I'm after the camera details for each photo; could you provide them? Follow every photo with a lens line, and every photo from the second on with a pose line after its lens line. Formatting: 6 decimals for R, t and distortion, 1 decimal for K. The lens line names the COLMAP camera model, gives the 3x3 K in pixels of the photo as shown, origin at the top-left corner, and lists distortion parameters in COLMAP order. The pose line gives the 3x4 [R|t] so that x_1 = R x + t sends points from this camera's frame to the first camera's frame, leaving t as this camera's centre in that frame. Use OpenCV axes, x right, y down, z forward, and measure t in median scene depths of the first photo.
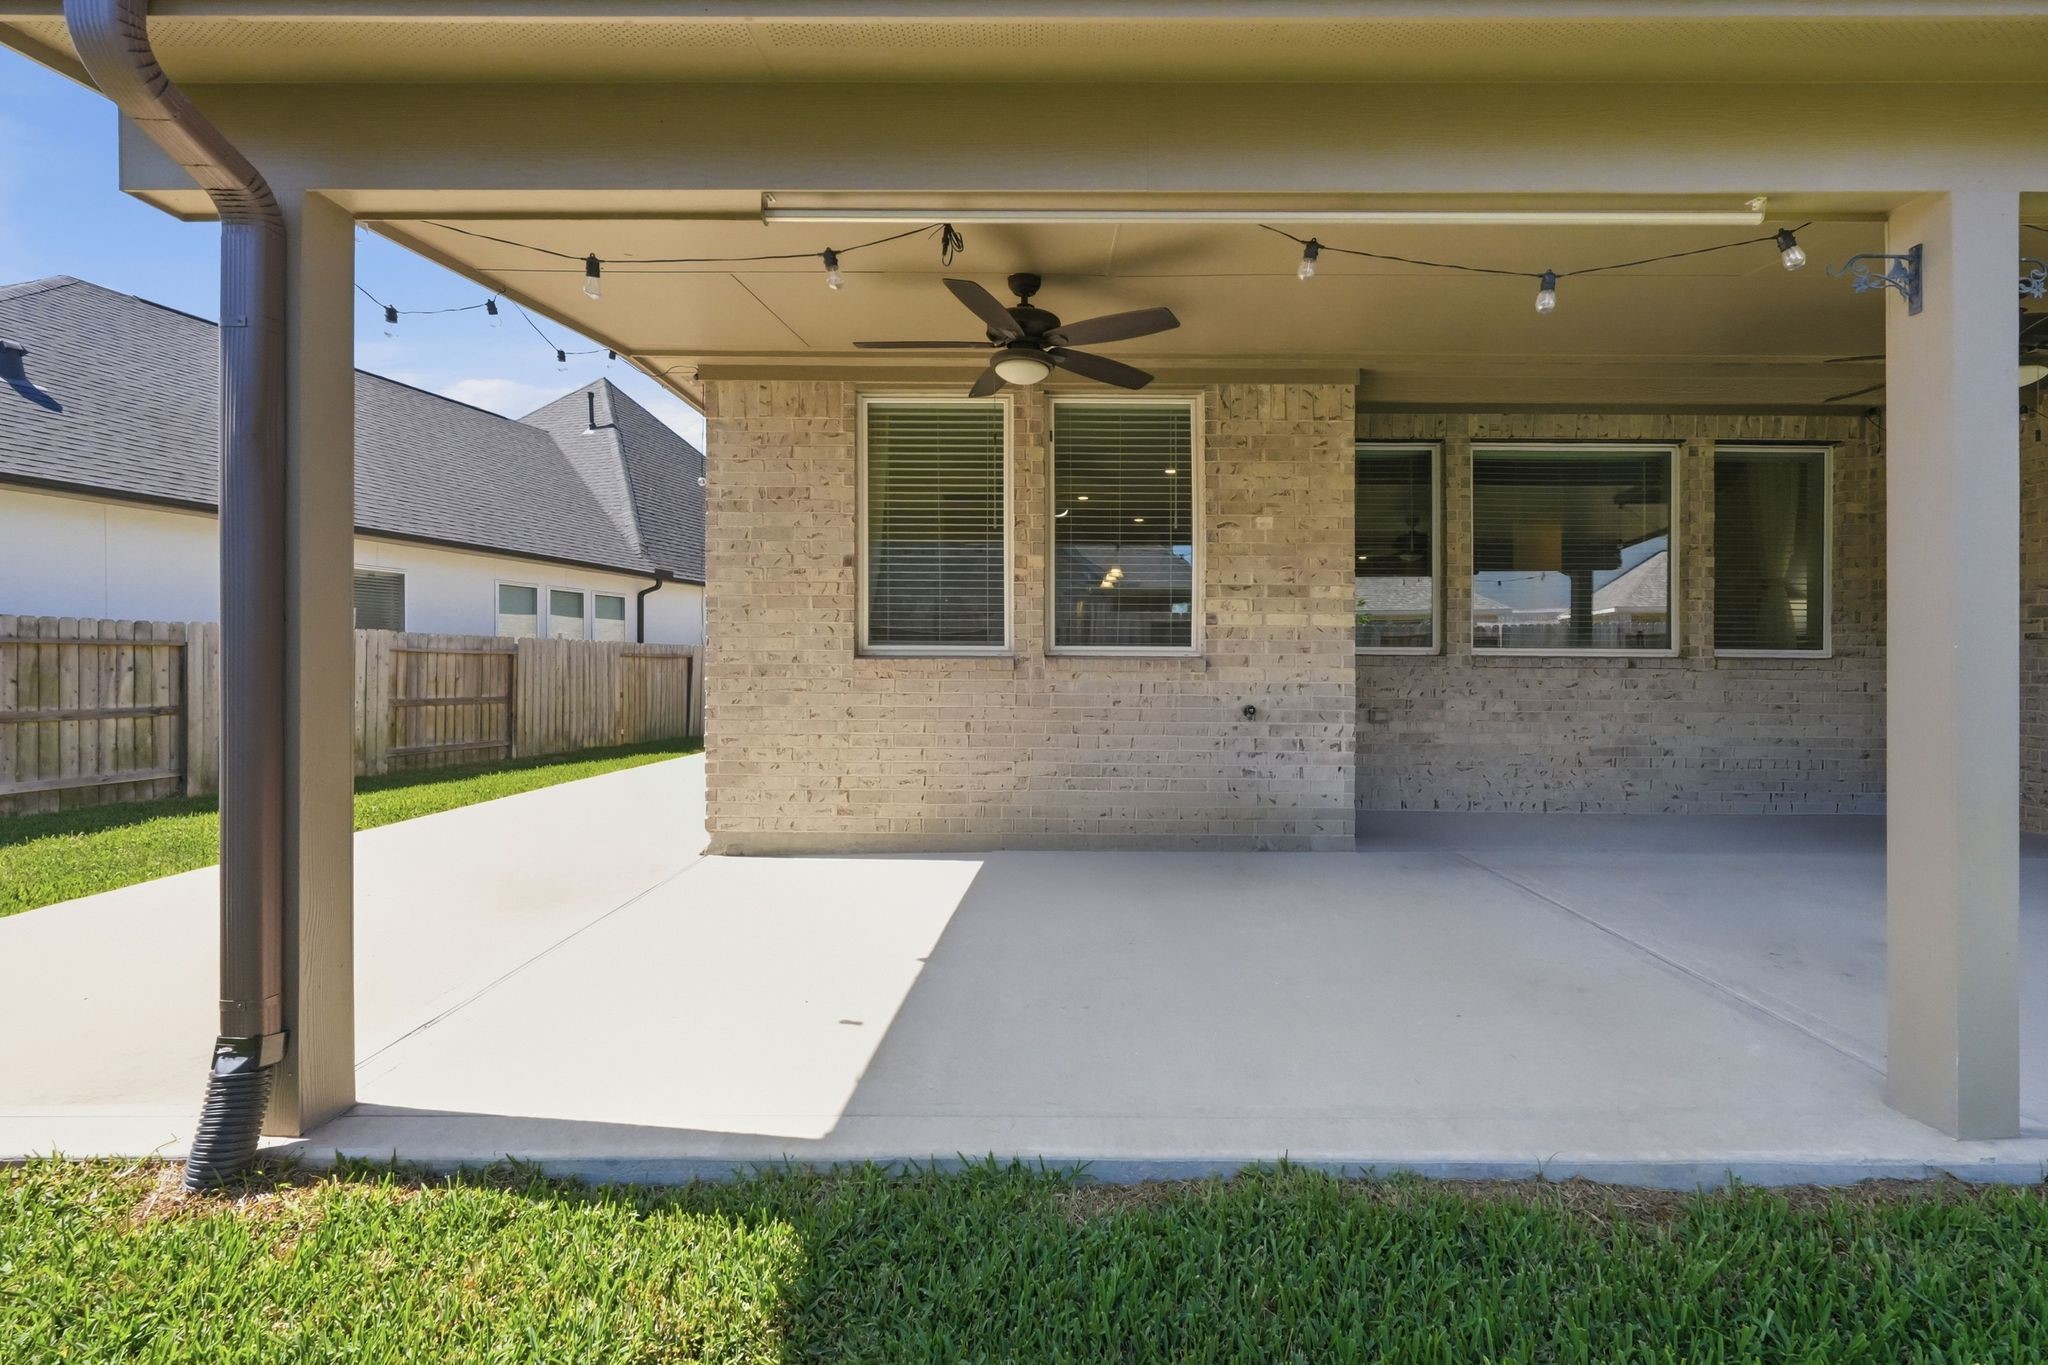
lens RADIAL K [[917.0, 0, 1027.5], [0, 917.0, 674.8], [0, 0, 1]] dist [-0.000702, -0.000203]
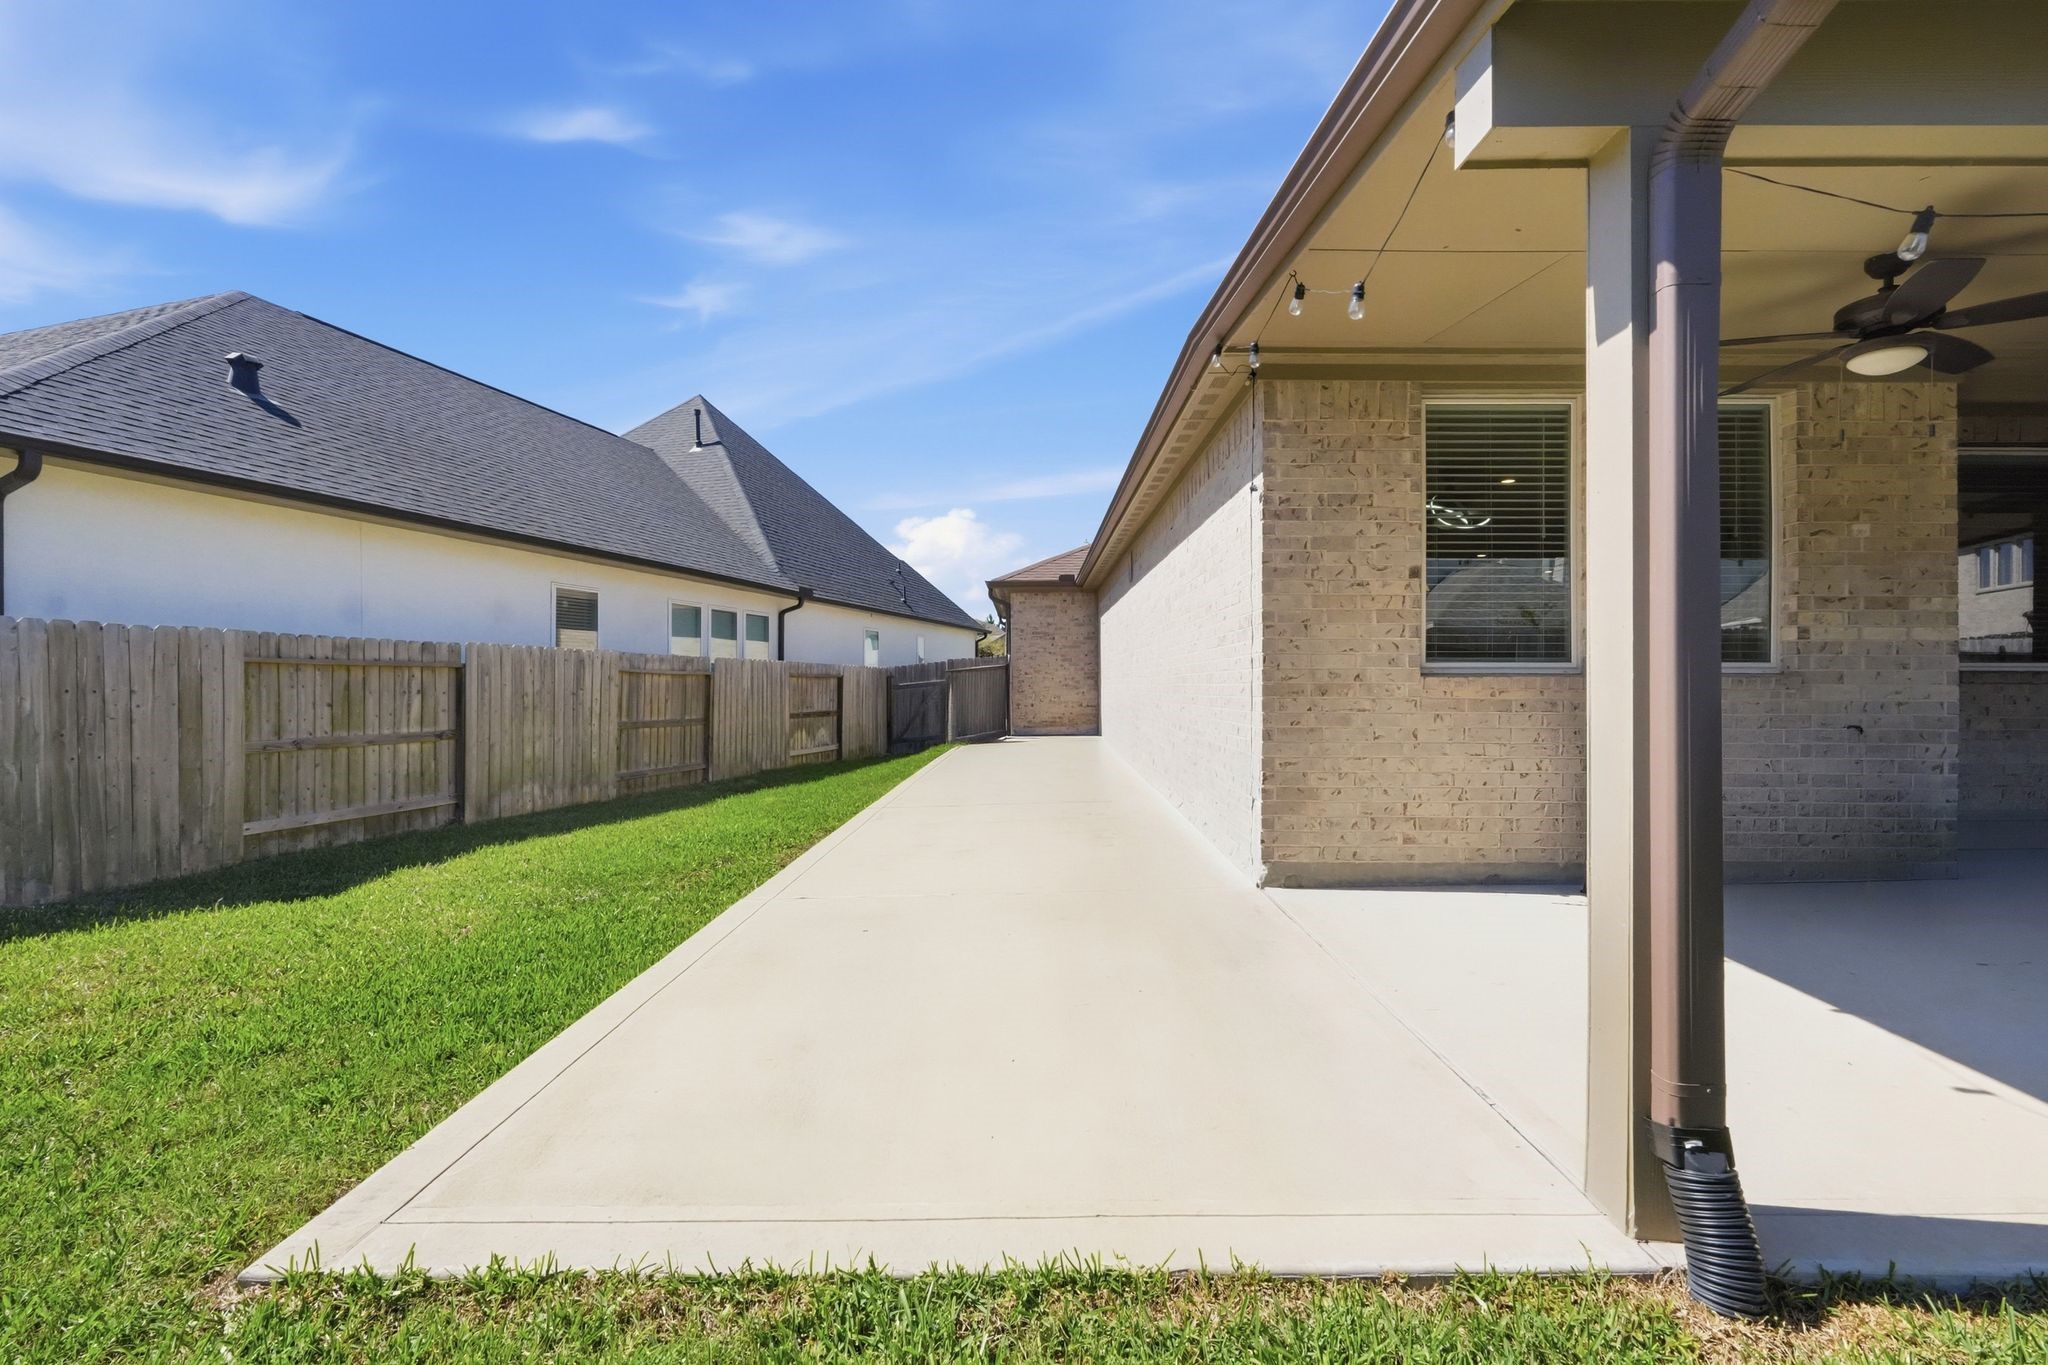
lens RADIAL K [[917.0, 0, 1021.3], [0, 917.0, 686.6], [0, 0, 1]] dist [-0.000702, -0.000203]
pose [[0.999990, -0.004367, 0.001001, -0.596253], [0.004374, 0.999959, -0.007946, -0.001965], [-0.000966, 0.007951, 0.999968, 0.063882]]
